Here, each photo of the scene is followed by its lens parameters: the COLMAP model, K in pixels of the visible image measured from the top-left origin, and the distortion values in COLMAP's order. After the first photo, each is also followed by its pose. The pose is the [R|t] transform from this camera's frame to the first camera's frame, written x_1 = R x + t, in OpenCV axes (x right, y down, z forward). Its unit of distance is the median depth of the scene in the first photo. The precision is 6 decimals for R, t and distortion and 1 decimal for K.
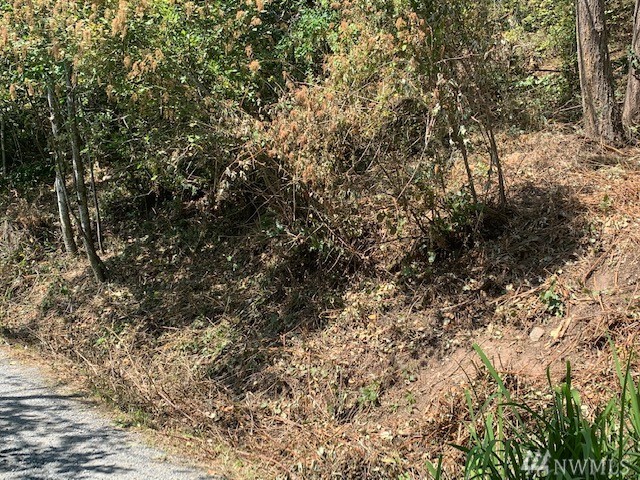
lens RADIAL K [[724.8, 0, 317.8], [0, 724.8, 232.7], [0, 0, 1]] dist [0.157774, -0.364496]
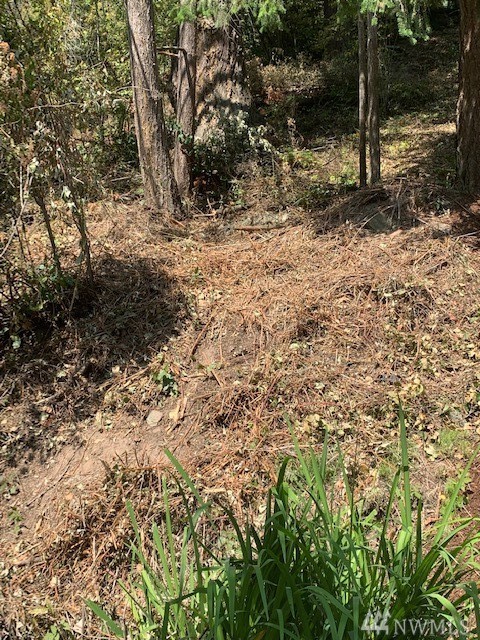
lens RADIAL K [[724.8, 0, 240.0], [0, 724.8, 320.0], [0, 0, 1]] dist [0.157774, -0.364496]
pose [[0.846561, -0.052927, 0.529654, -0.082956], [0.043054, 0.998593, 0.030973, -0.008555], [-0.530548, -0.003417, 0.847648, 0.156380]]
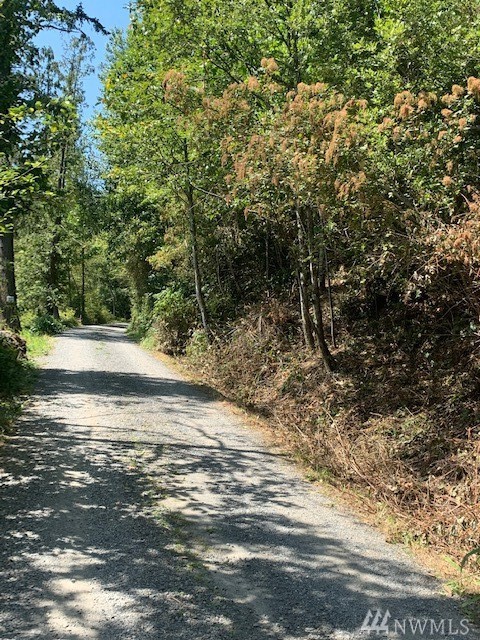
lens RADIAL K [[724.8, 0, 240.0], [0, 724.8, 320.0], [0, 0, 1]] dist [0.157774, -0.364496]
pose [[0.895871, 0.034348, -0.442984, 0.107301], [-0.044505, 0.998930, -0.012550, 0.008970], [0.442079, 0.030958, 0.896442, -0.106860]]
